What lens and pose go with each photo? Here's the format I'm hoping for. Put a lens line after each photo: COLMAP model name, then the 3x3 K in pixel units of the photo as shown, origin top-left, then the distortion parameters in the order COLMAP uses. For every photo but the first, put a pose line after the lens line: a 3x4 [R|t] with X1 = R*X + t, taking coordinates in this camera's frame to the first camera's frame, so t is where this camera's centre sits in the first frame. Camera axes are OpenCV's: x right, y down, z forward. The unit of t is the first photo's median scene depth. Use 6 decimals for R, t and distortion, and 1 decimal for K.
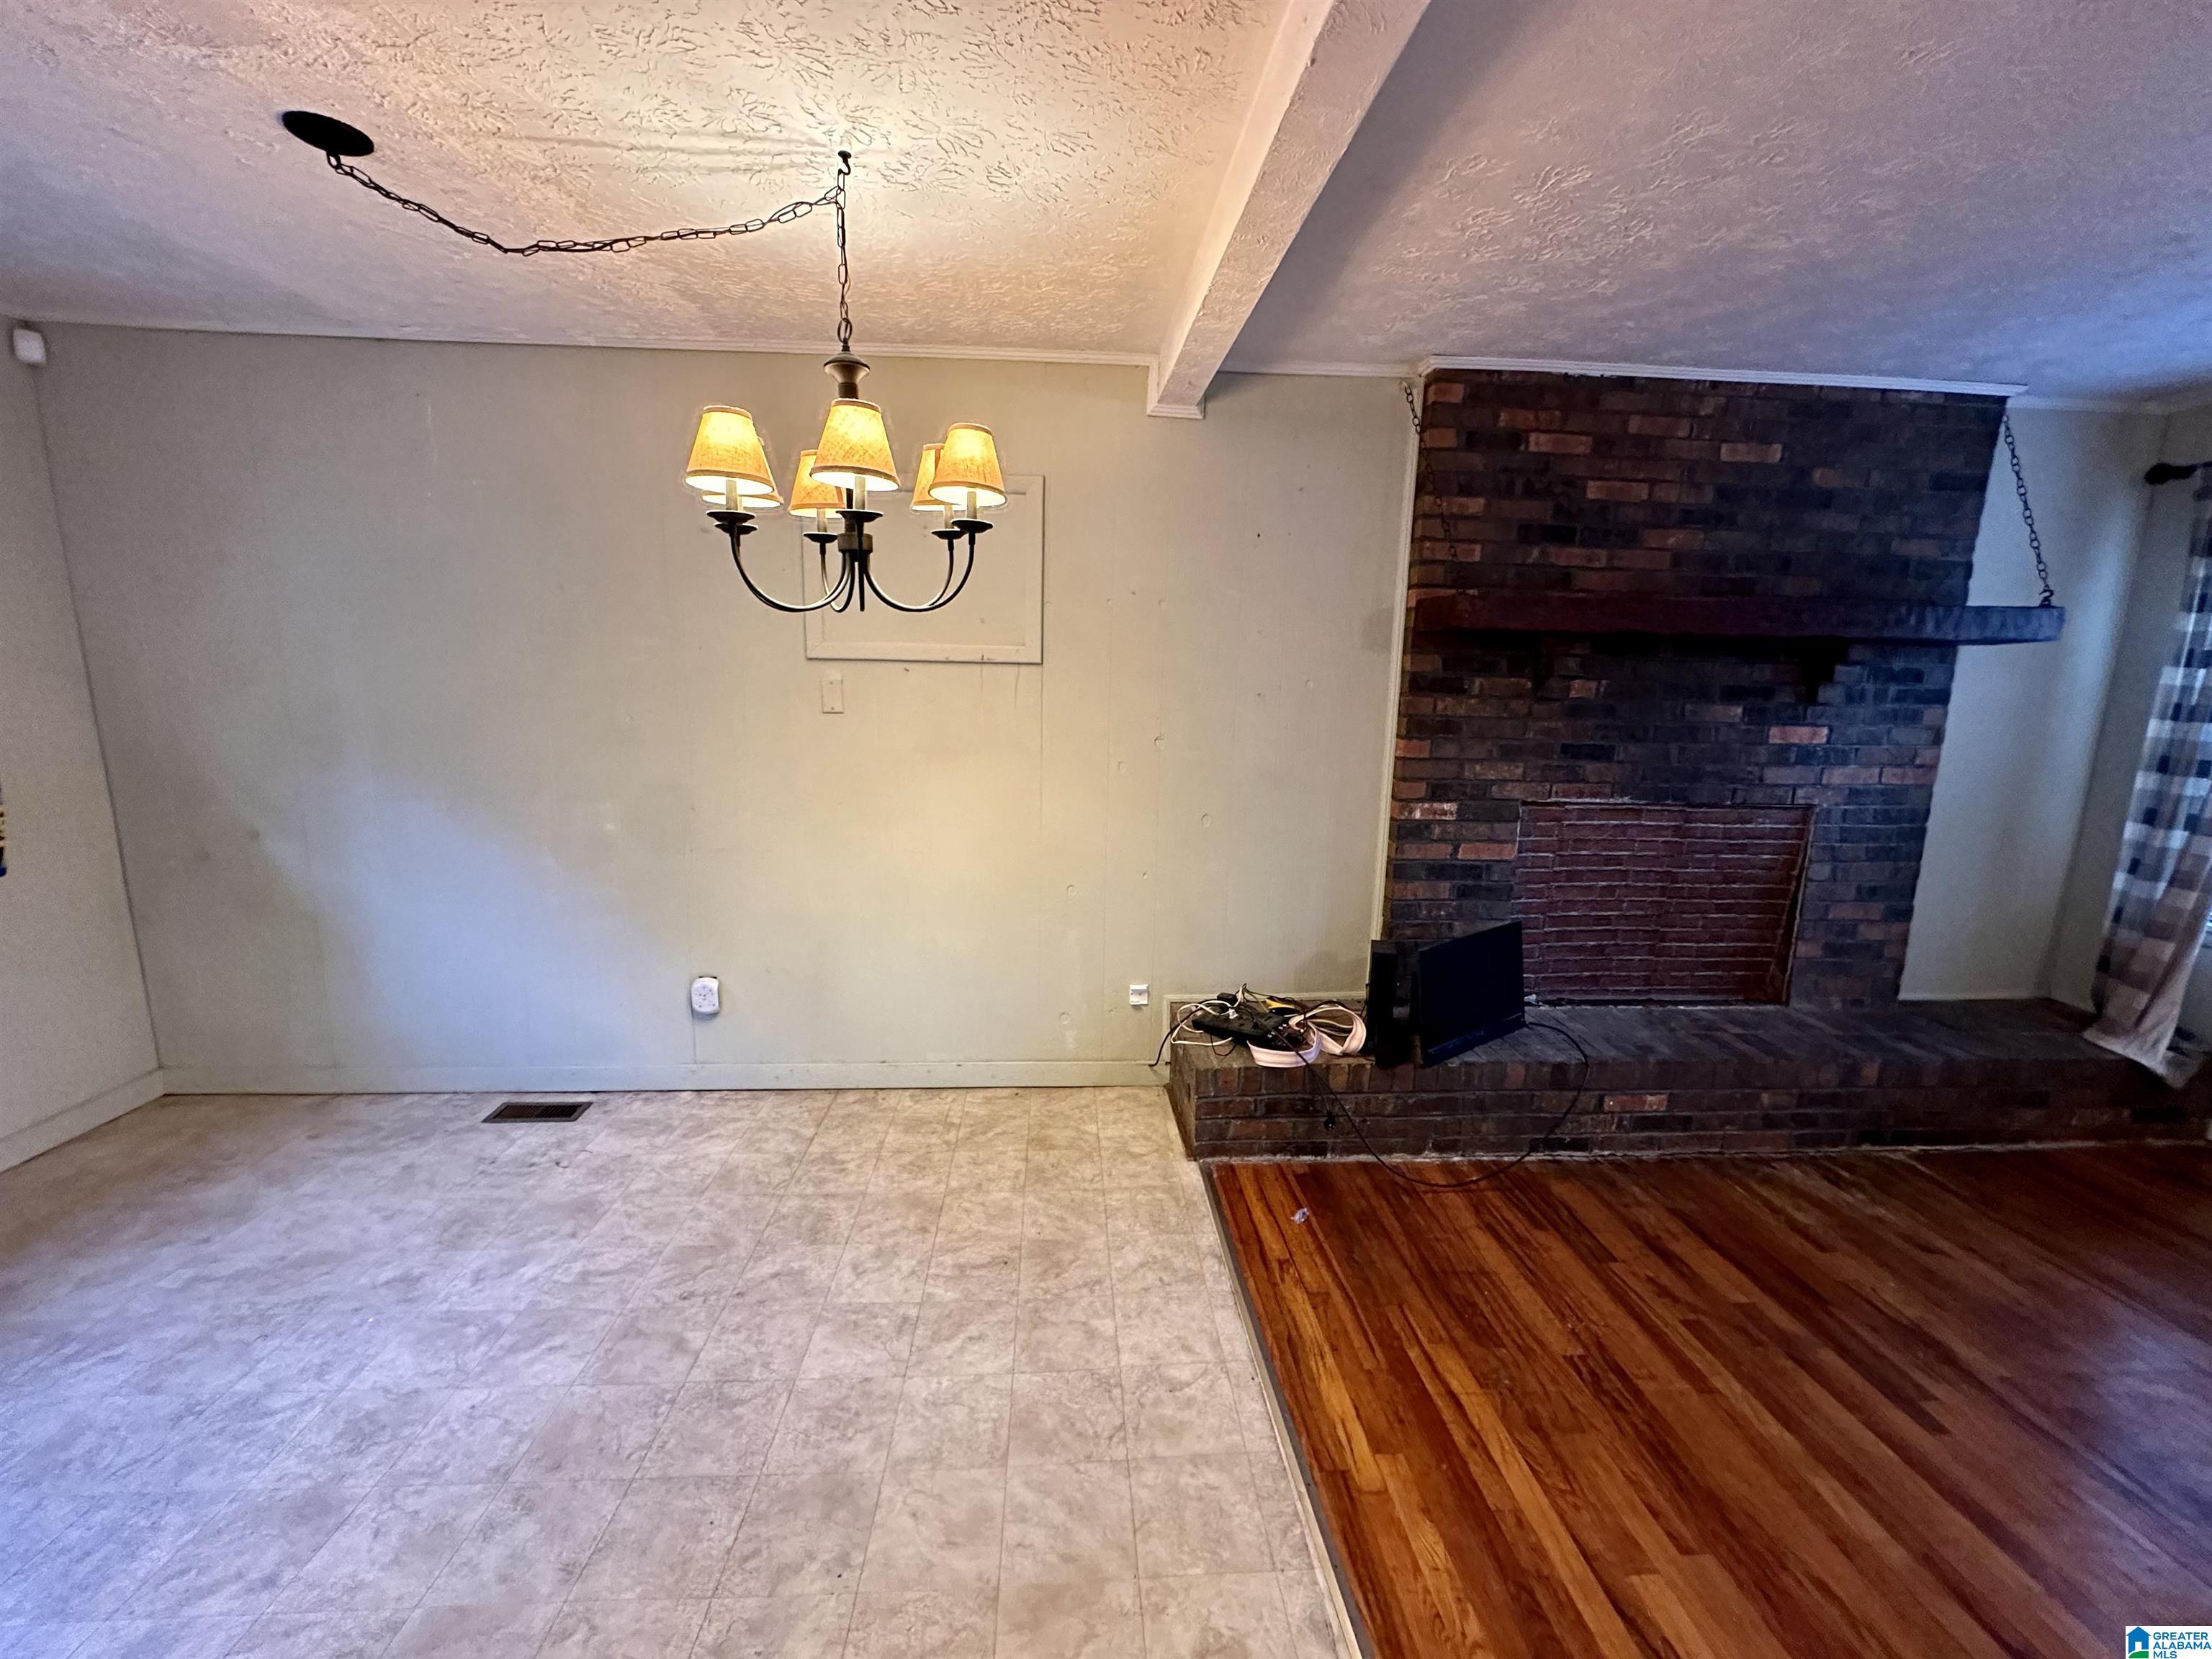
lens RADIAL K [[884.0, 0, 1105.8], [0, 884.0, 826.3], [0, 0, 1]] dist [-0.005218, 0.000714]
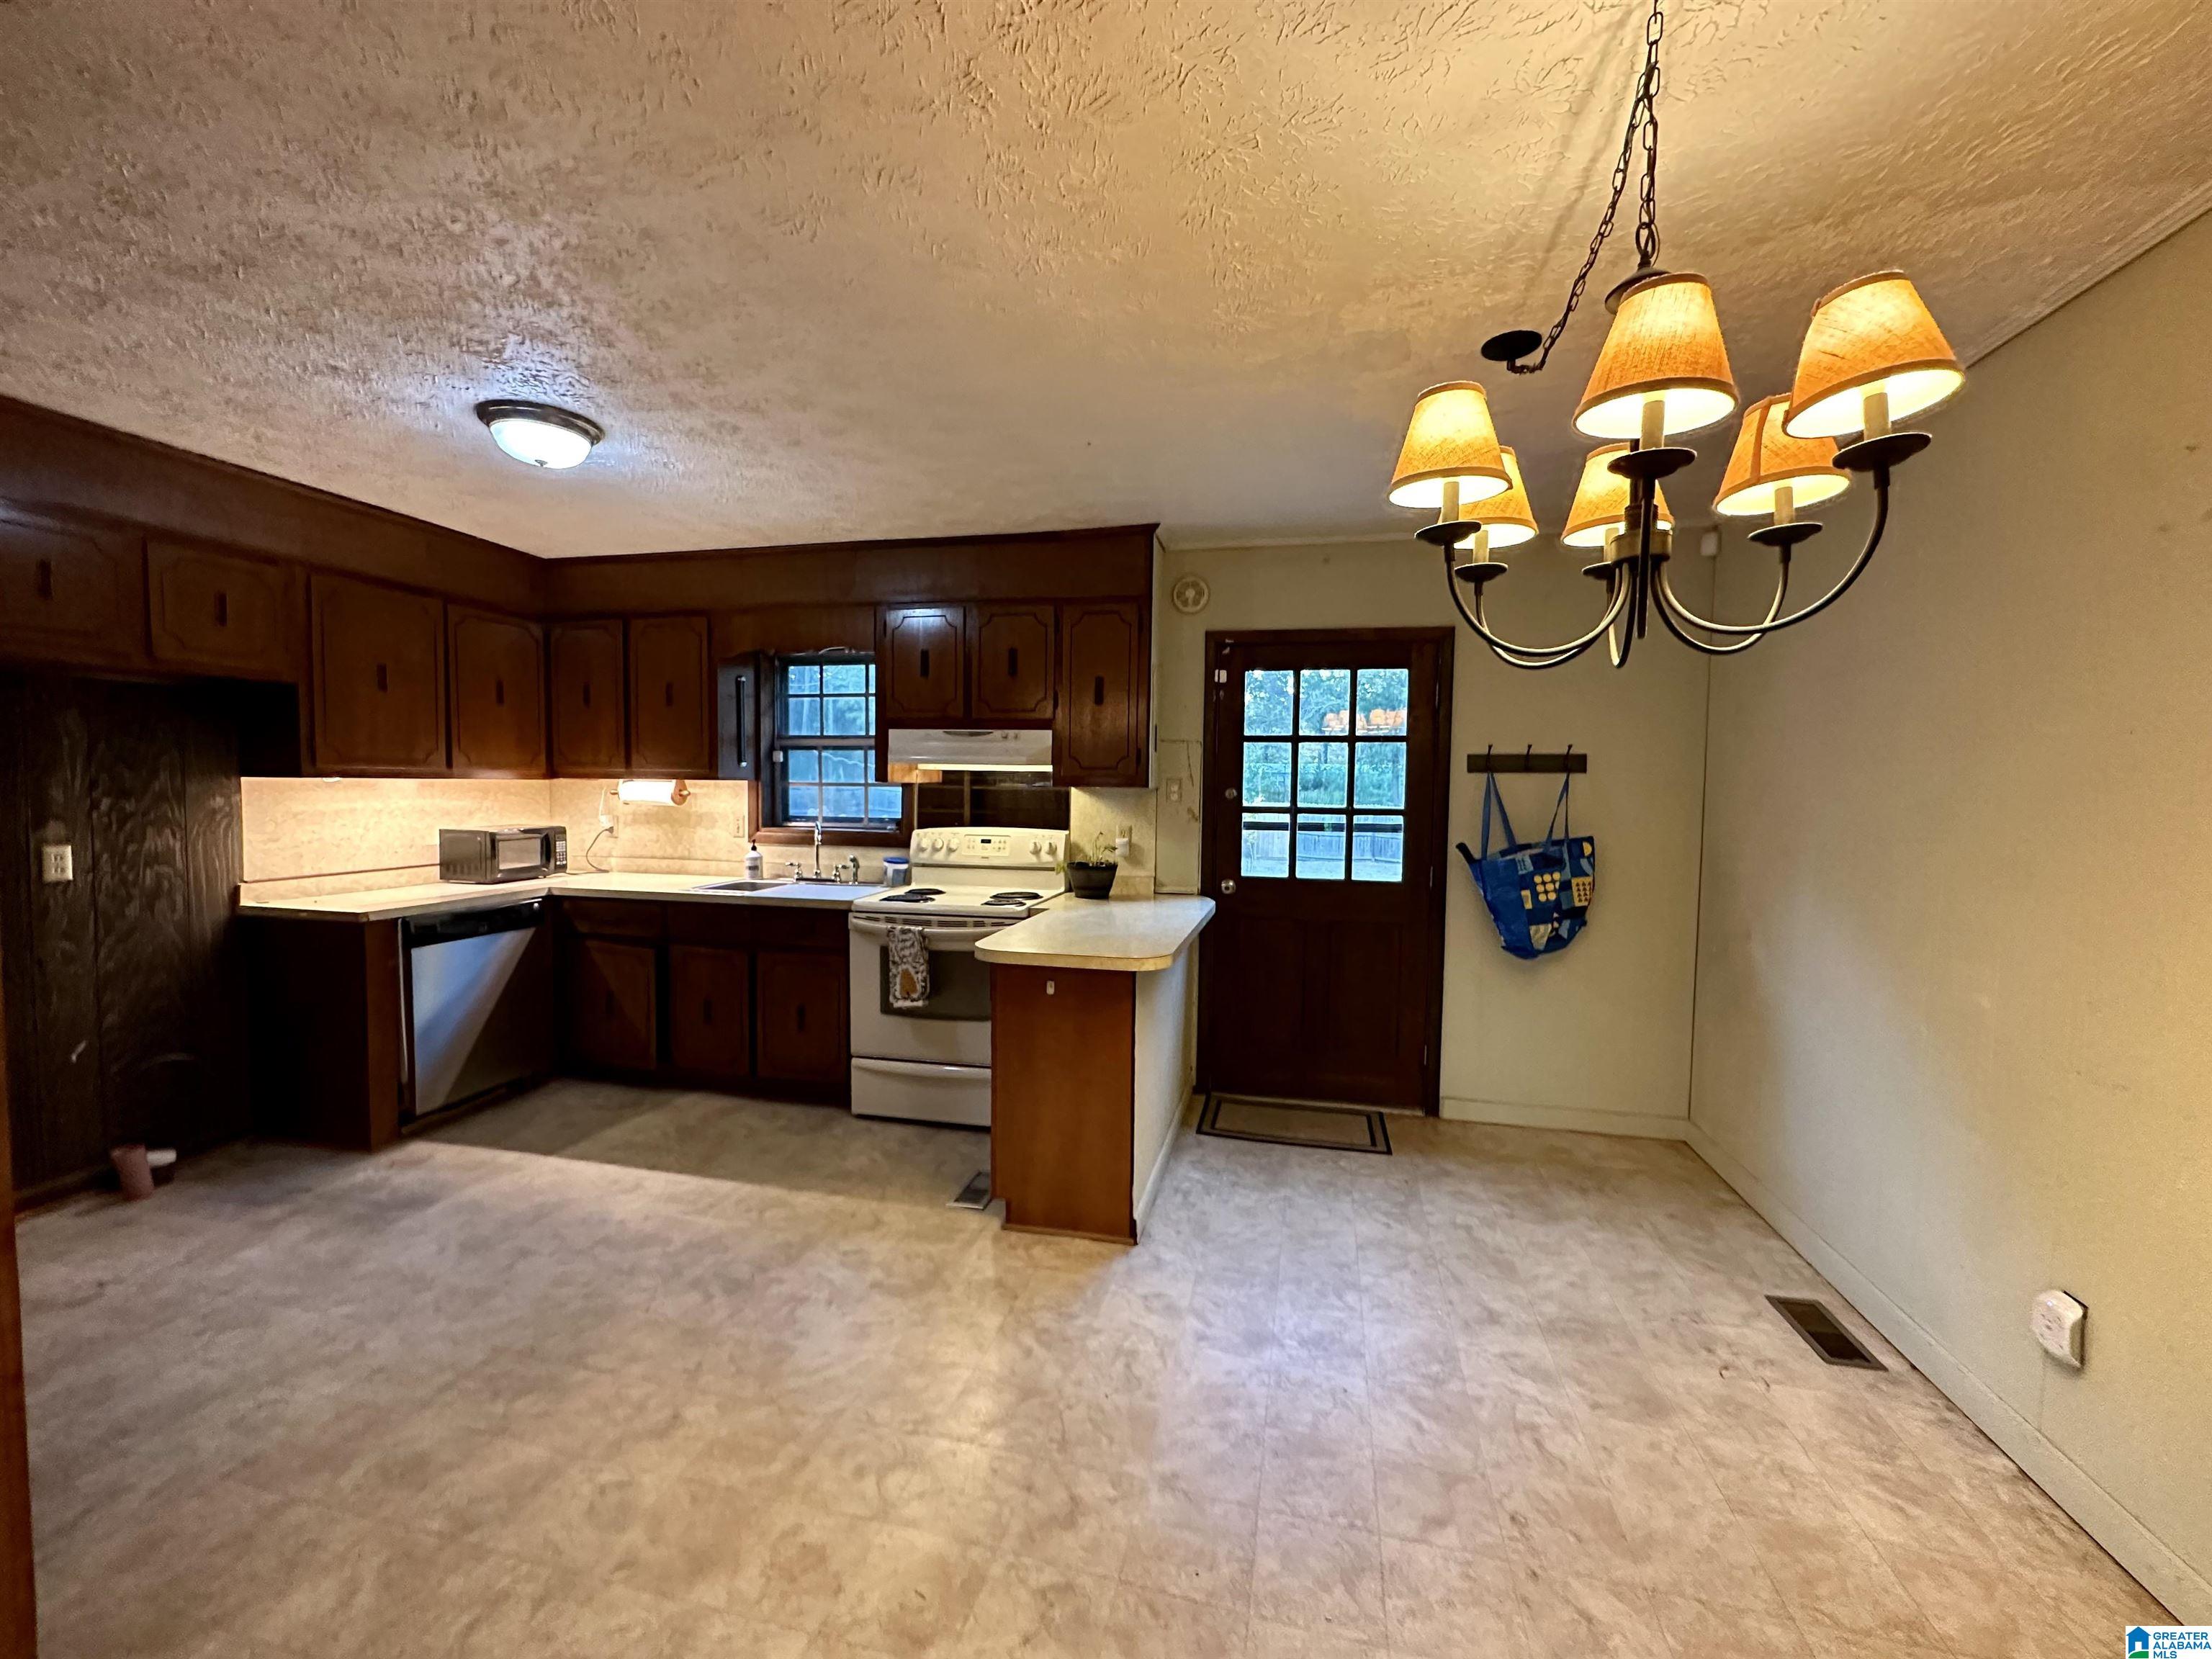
lens RADIAL K [[884.0, 0, 1105.8], [0, 884.0, 826.3], [0, 0, 1]] dist [-0.005218, 0.000714]
pose [[-0.288171, 0.026049, -0.957225, 0.285462], [-0.181994, 0.979920, 0.081456, -0.065629], [0.940125, 0.197682, -0.277644, 0.535888]]
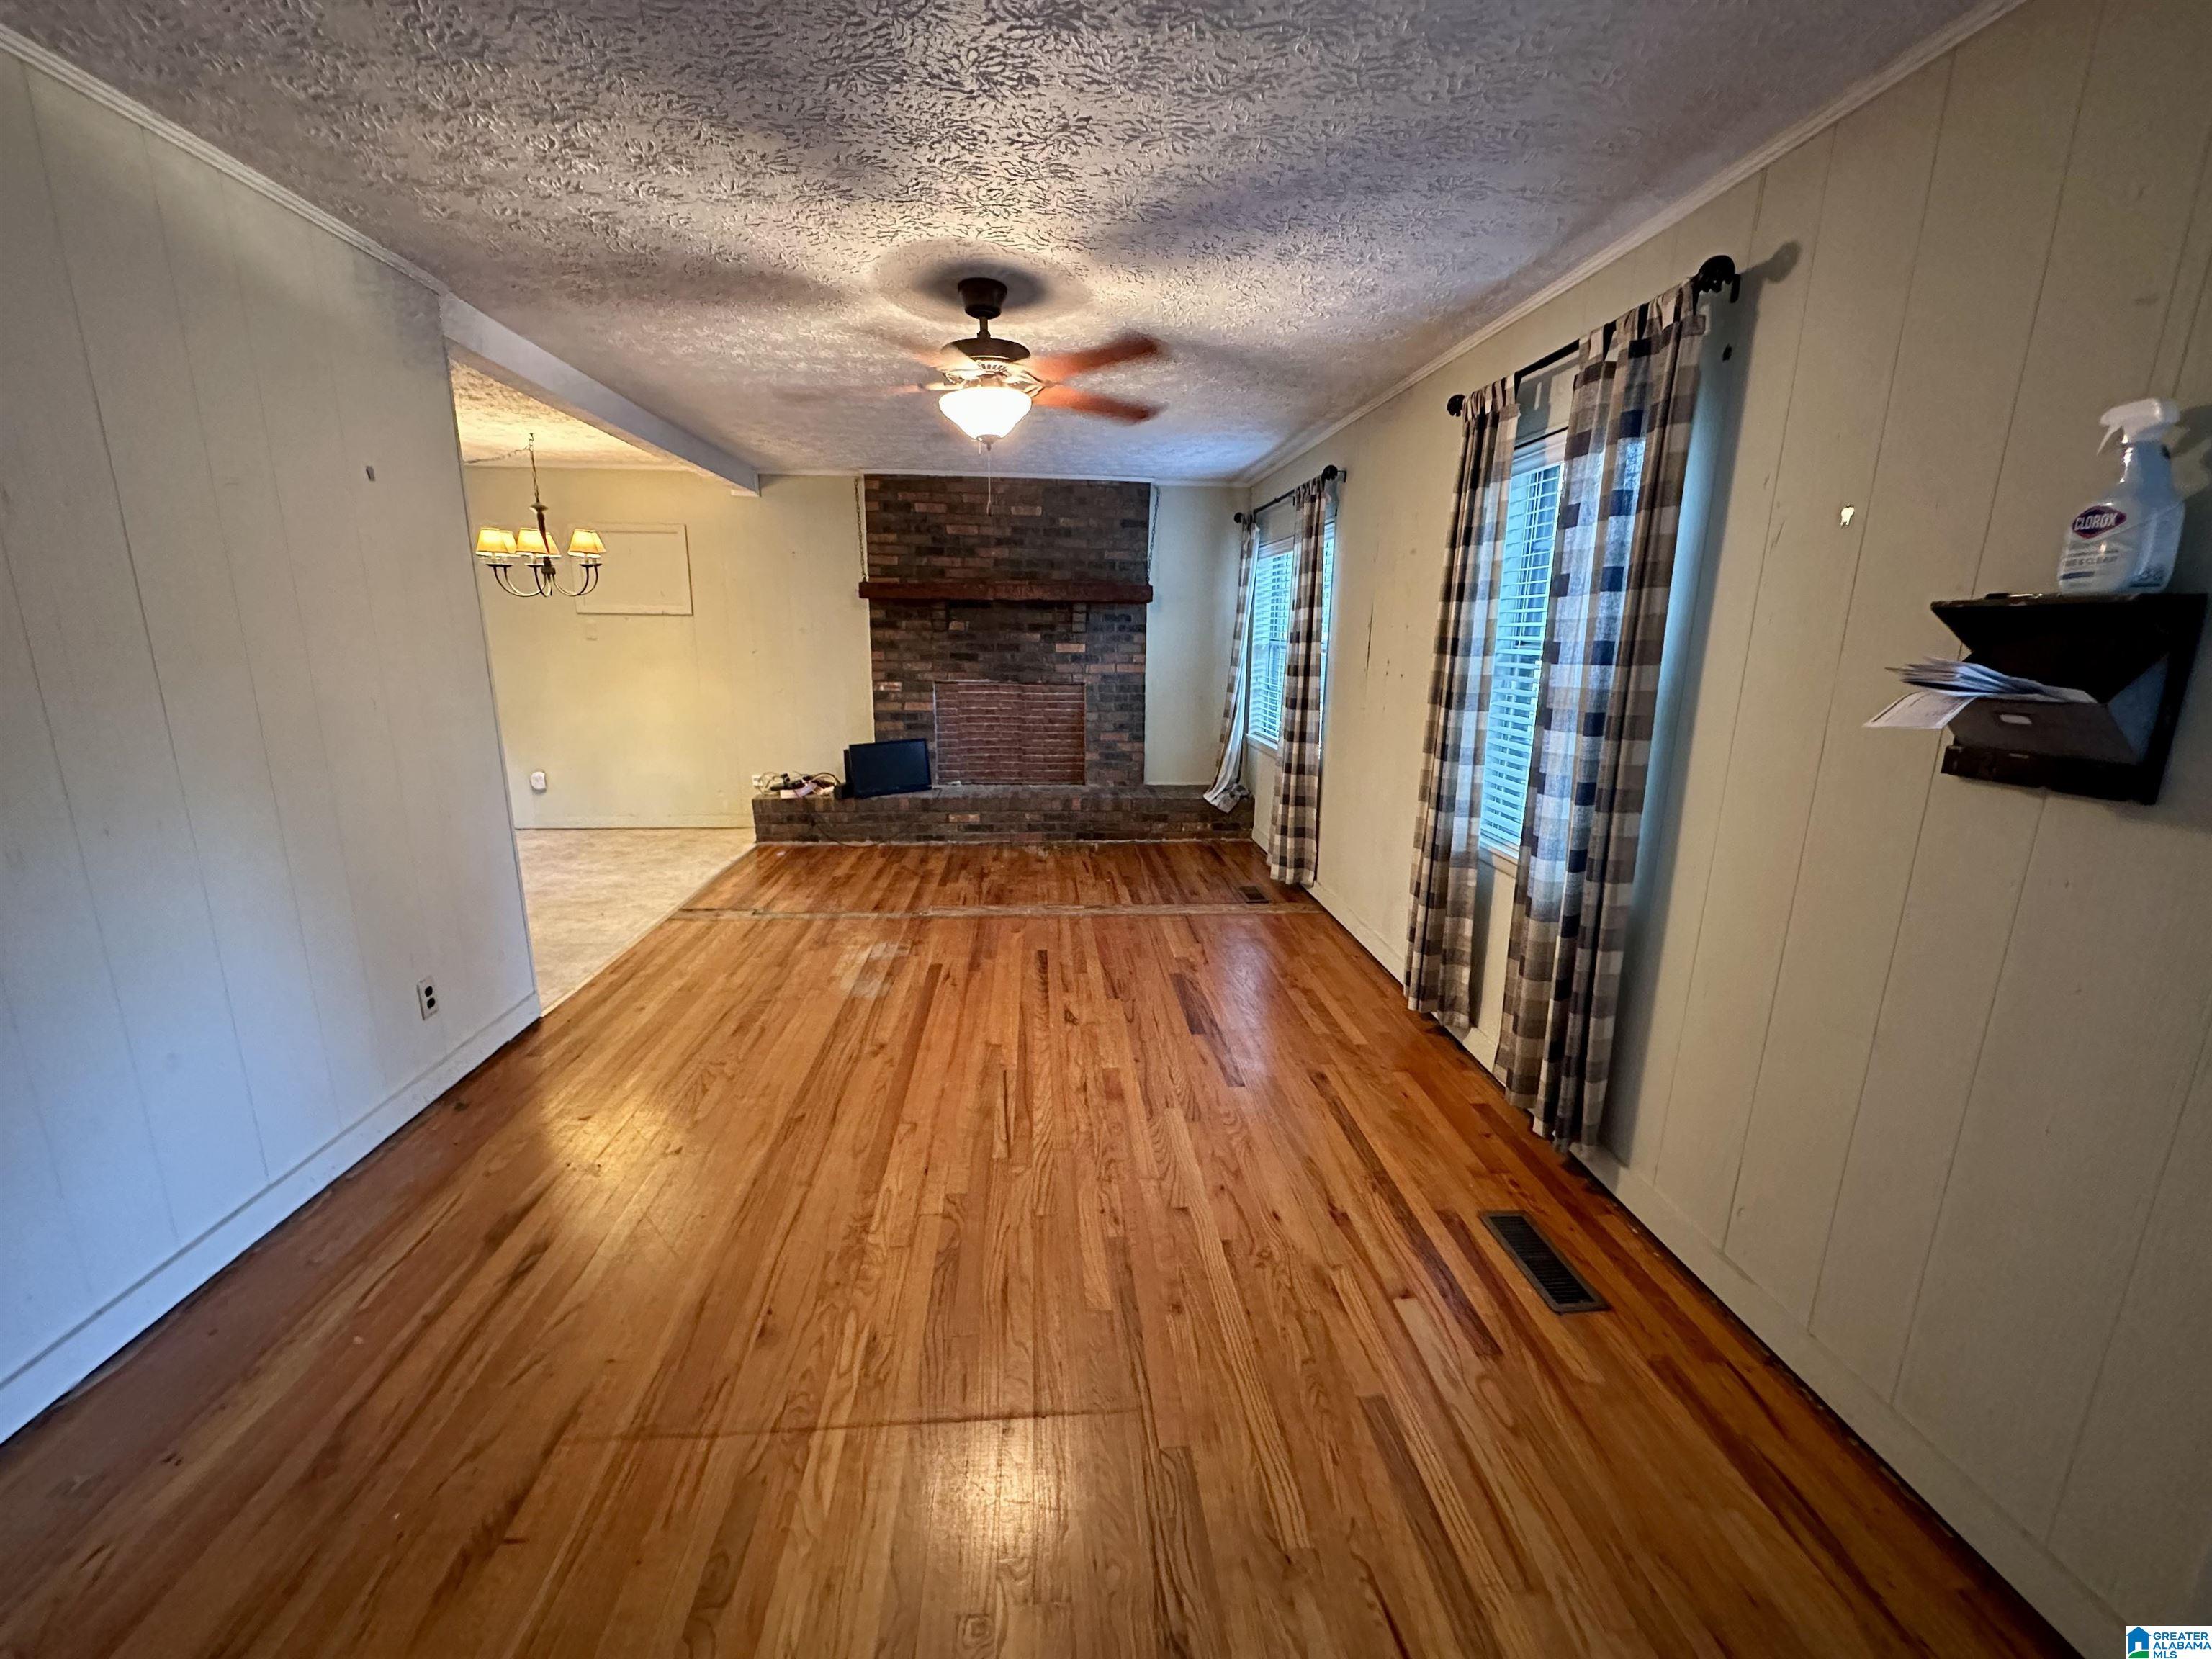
lens RADIAL K [[885.9, 0, 1104.2], [0, 885.9, 825.5], [0, 0, 1]] dist [-0.001403, -0.000044]
pose [[0.999900, -0.008789, 0.011064, 0.880436], [0.008217, 0.998678, 0.050742, 0.214655], [-0.011495, -0.050646, 0.998651, -1.128593]]
